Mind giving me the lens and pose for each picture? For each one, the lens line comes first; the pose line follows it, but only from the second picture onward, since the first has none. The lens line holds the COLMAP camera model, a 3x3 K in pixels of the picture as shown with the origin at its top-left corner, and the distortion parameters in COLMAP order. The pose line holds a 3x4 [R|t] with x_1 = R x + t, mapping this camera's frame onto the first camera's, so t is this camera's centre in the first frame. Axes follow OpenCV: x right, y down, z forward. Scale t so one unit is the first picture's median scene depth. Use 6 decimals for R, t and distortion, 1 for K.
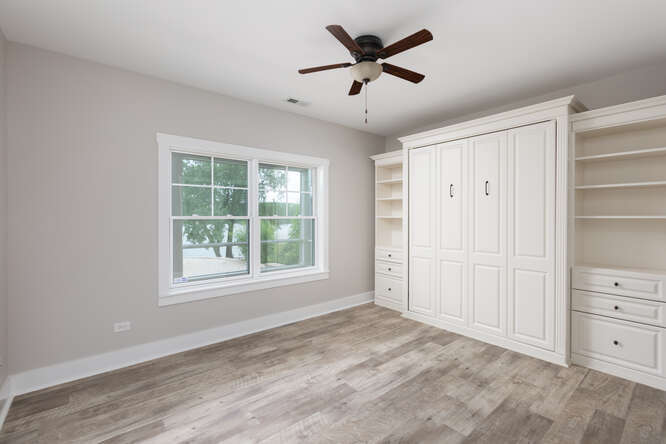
lens RADIAL K [[300.7, 0, 330.0], [0, 300.7, 221.2], [0, 0, 1]] dist [0.004554, -0.001146]
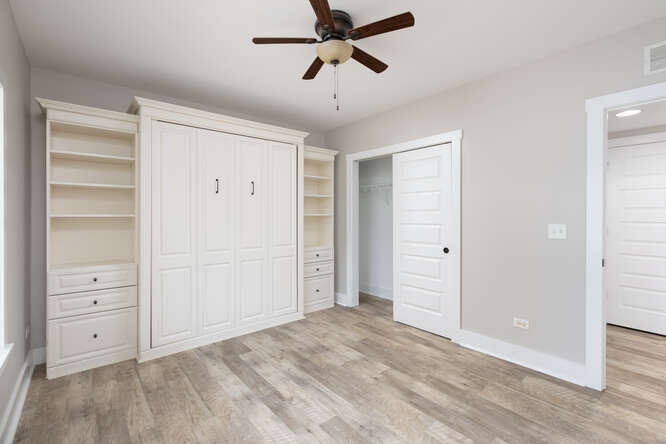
lens RADIAL K [[300.7, 0, 329.7], [0, 300.7, 216.1], [0, 0, 1]] dist [0.004554, -0.001146]
pose [[0.004558, -0.002729, 0.999986, -0.643725], [0.020346, 0.999790, 0.002636, -0.007092], [-0.999783, 0.020333, 0.004613, 0.842428]]
